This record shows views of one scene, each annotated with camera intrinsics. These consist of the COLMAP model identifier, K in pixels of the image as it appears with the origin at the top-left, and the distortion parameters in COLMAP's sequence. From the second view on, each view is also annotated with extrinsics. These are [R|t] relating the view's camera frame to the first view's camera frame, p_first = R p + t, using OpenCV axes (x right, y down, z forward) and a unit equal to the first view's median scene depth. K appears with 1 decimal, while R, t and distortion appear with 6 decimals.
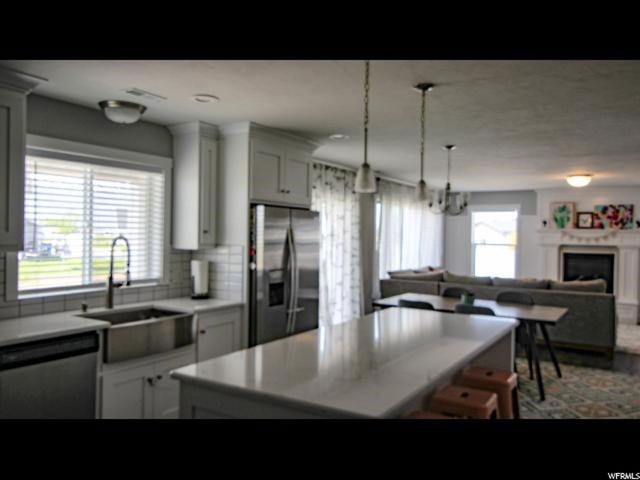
lens RADIAL K [[505.0, 0, 317.8], [0, 505.0, 238.2], [0, 0, 1]] dist [0.014954, -0.004341]
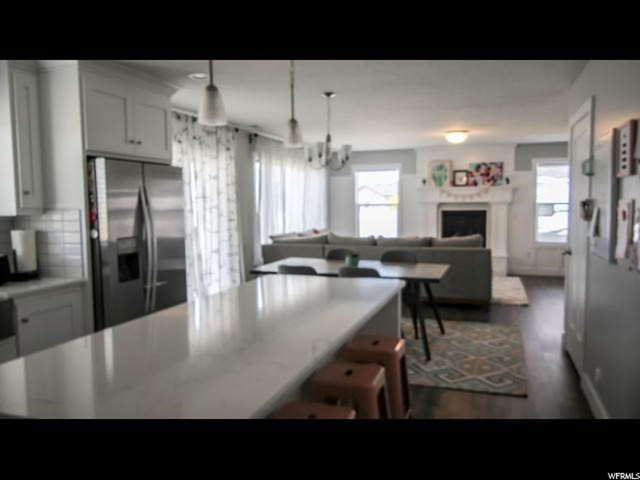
lens RADIAL K [[505.0, 0, 322.7], [0, 505.0, 240.4], [0, 0, 1]] dist [0.014954, -0.004341]
pose [[0.973613, -0.044180, 0.223889, 0.029034], [0.028474, 0.996933, 0.072903, 0.010947], [-0.226423, -0.064604, 0.971884, 0.086158]]
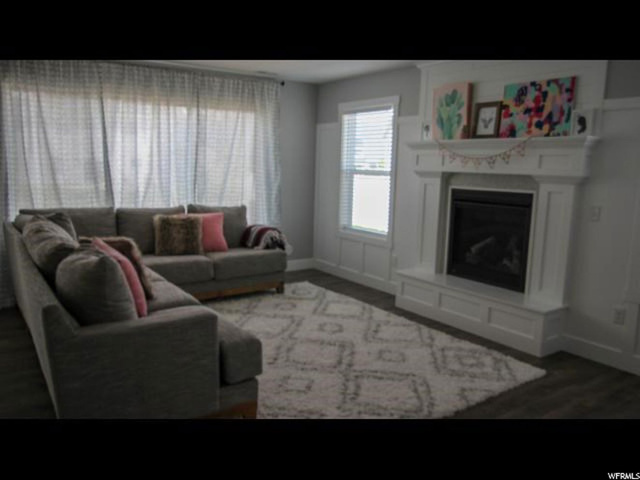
lens RADIAL K [[505.0, 0, 319.8], [0, 505.0, 241.2], [0, 0, 1]] dist [0.014954, -0.004341]
pose [[0.916840, 0.065097, -0.393913, 0.824061], [-0.009993, 0.990051, 0.140353, 0.015758], [0.399131, -0.124745, 0.908369, 0.713060]]
